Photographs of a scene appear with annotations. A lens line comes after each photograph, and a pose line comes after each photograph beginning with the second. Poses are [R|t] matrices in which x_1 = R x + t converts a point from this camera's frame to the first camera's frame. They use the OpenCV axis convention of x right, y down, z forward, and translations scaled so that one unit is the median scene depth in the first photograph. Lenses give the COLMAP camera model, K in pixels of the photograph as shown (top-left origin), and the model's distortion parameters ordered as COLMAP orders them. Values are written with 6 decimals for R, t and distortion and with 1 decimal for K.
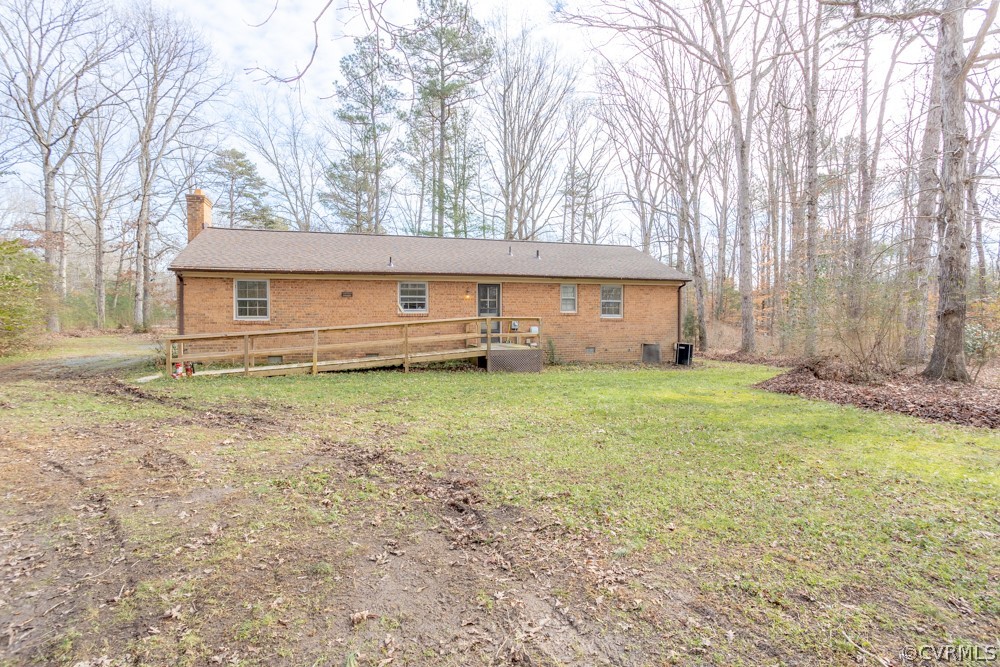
lens RADIAL K [[503.3, 0, 501.2], [0, 503.3, 324.5], [0, 0, 1]] dist [-0.056065, 0.039053]
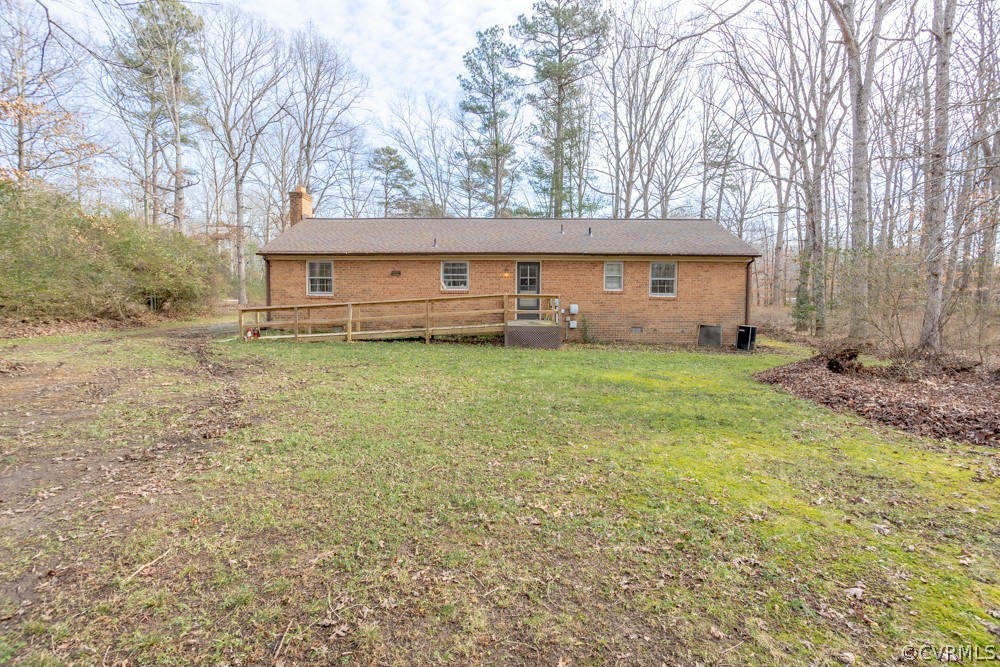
lens RADIAL K [[490.9, 0, 503.3], [0, 490.9, 324.3], [0, 0, 1]] dist [-0.056665, 0.035755]
pose [[0.946623, 0.027371, -0.321179, 0.243074], [-0.013561, 0.998888, 0.045159, 0.001627], [0.322058, -0.038393, 0.945941, 0.028142]]
